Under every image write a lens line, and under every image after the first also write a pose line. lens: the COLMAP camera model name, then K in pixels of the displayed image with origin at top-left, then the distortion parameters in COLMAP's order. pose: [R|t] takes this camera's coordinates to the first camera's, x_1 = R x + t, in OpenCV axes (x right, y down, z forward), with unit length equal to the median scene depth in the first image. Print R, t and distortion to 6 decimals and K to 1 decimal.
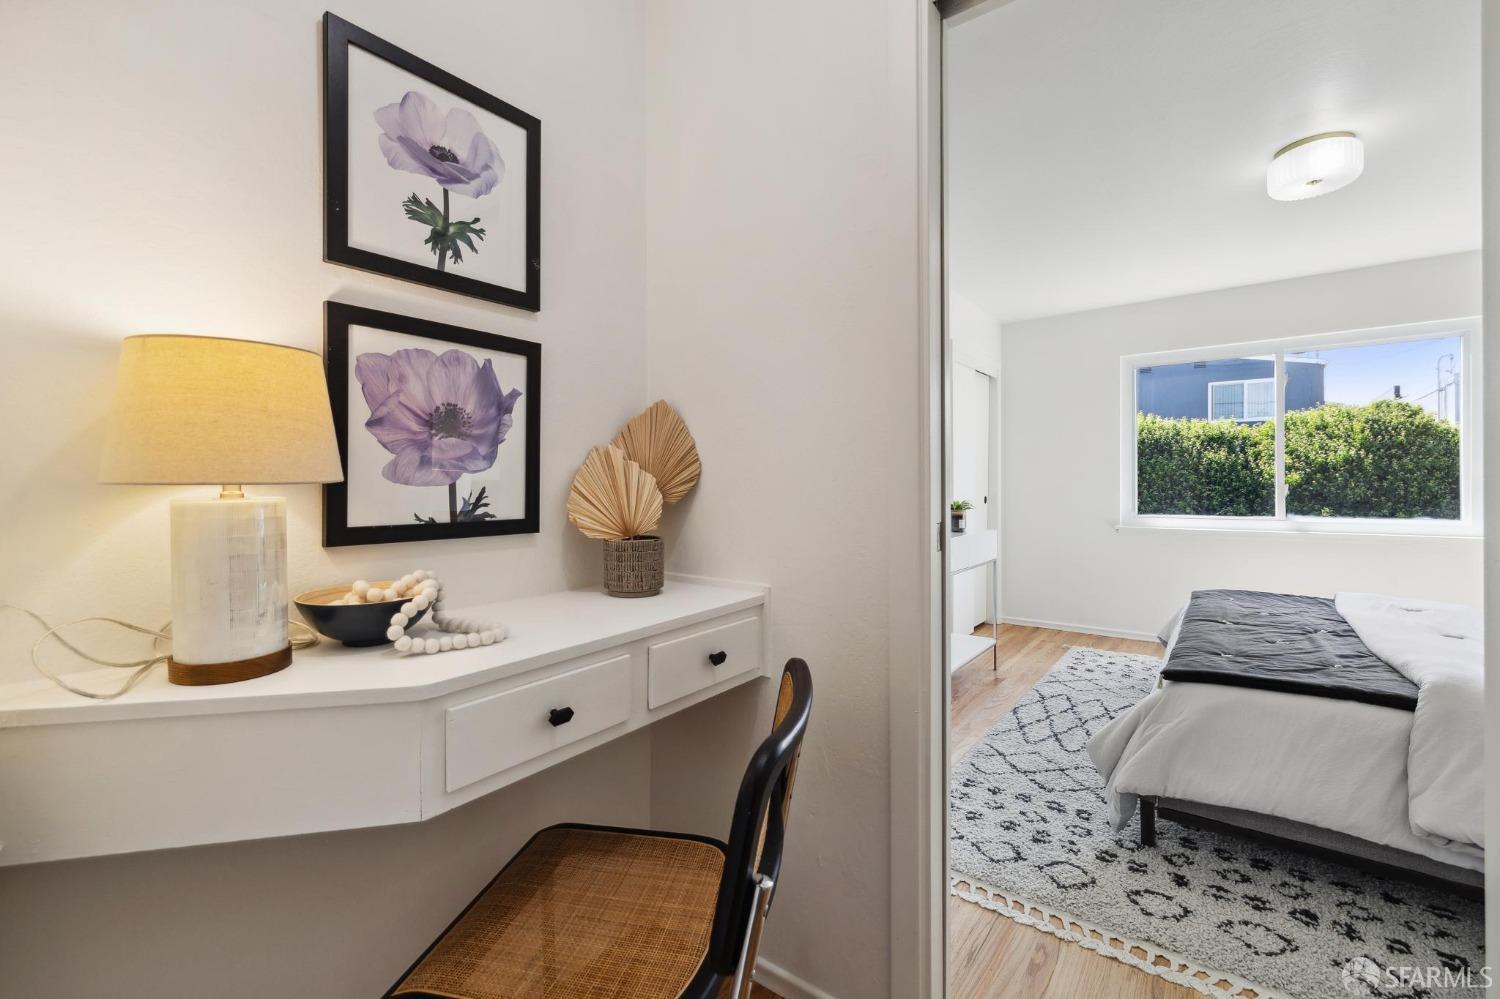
lens RADIAL K [[639.5, 0, 751.3], [0, 639.5, 490.1], [0, 0, 1]] dist [0.000058, 0.001444]
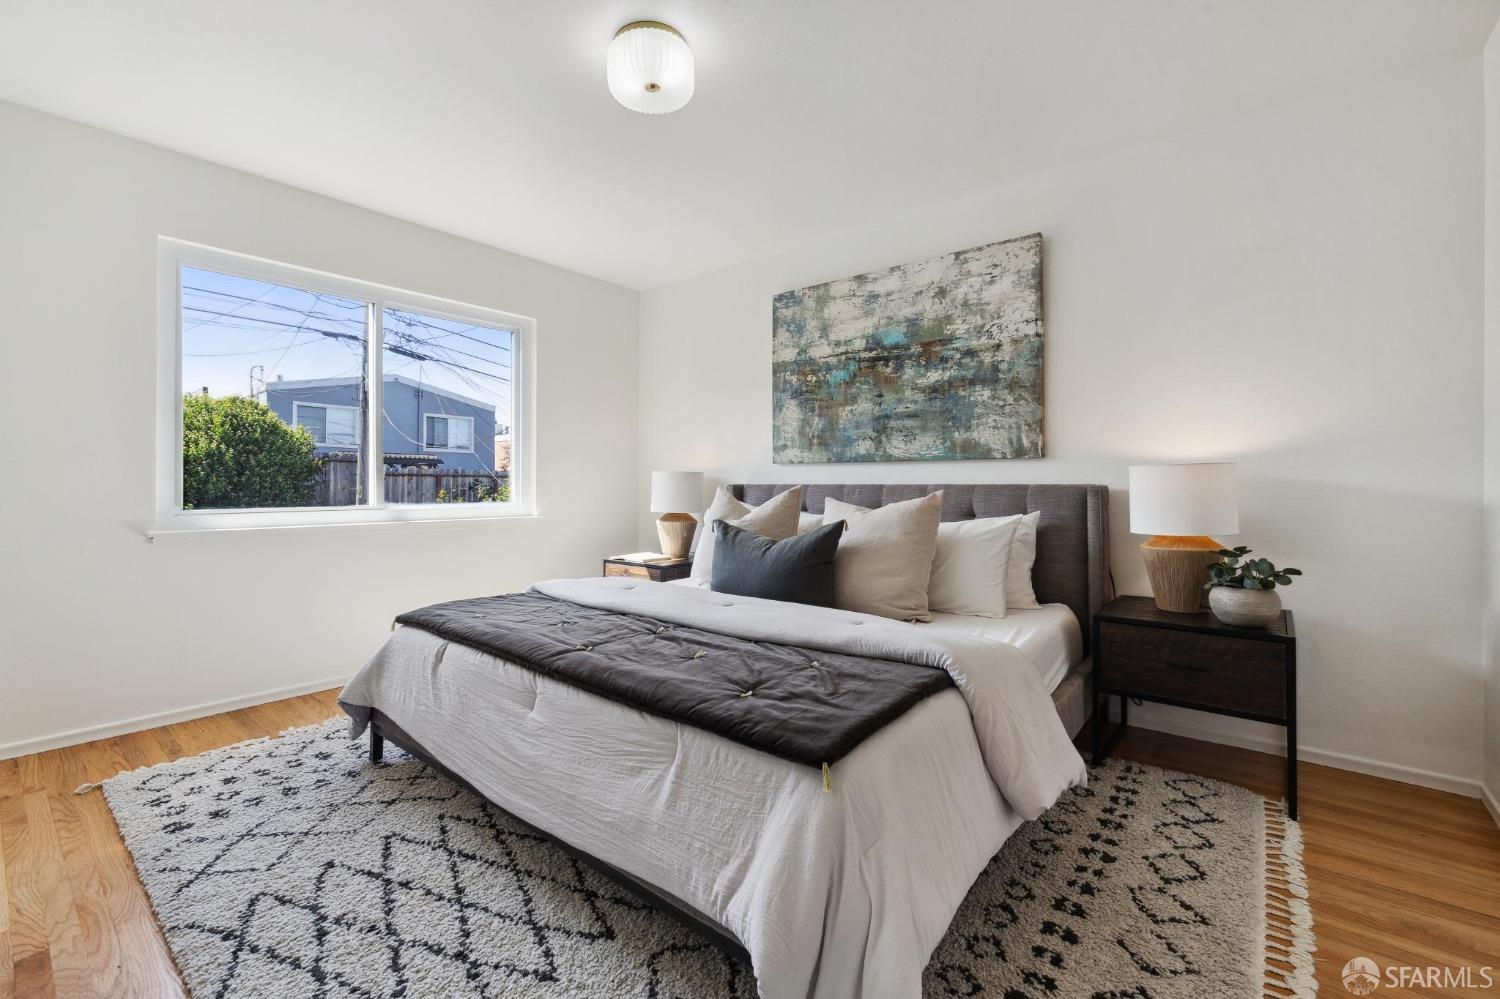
lens RADIAL K [[639.5, 0, 726.2], [0, 639.5, 487.6], [0, 0, 1]] dist [0.000058, 0.001444]
pose [[0.050902, -0.000022, 0.998704, 0.034510], [0.003253, 0.999995, -0.000144, 0.020286], [-0.998698, 0.003256, 0.050902, 0.504161]]
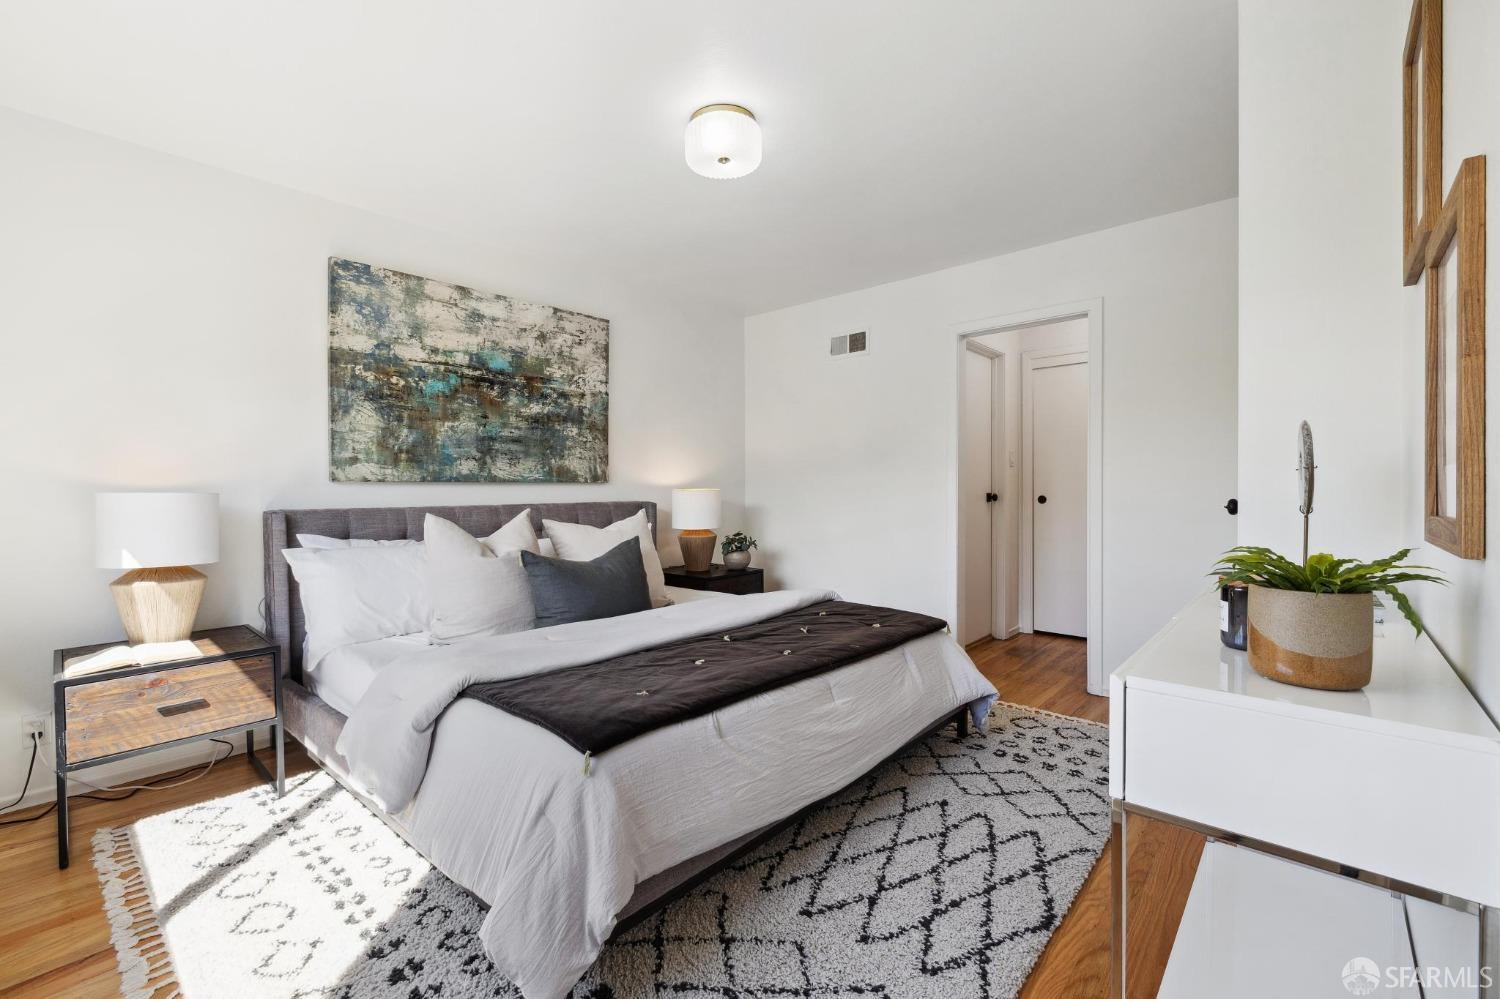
lens RADIAL K [[639.5, 0, 750.5], [0, 639.5, 496.0], [0, 0, 1]] dist [0.000058, 0.001444]
pose [[-0.997003, 0.010470, 0.076657, 0.451300], [0.011869, 0.999771, 0.017827, -0.005292], [-0.076453, 0.018684, -0.996898, 1.130868]]
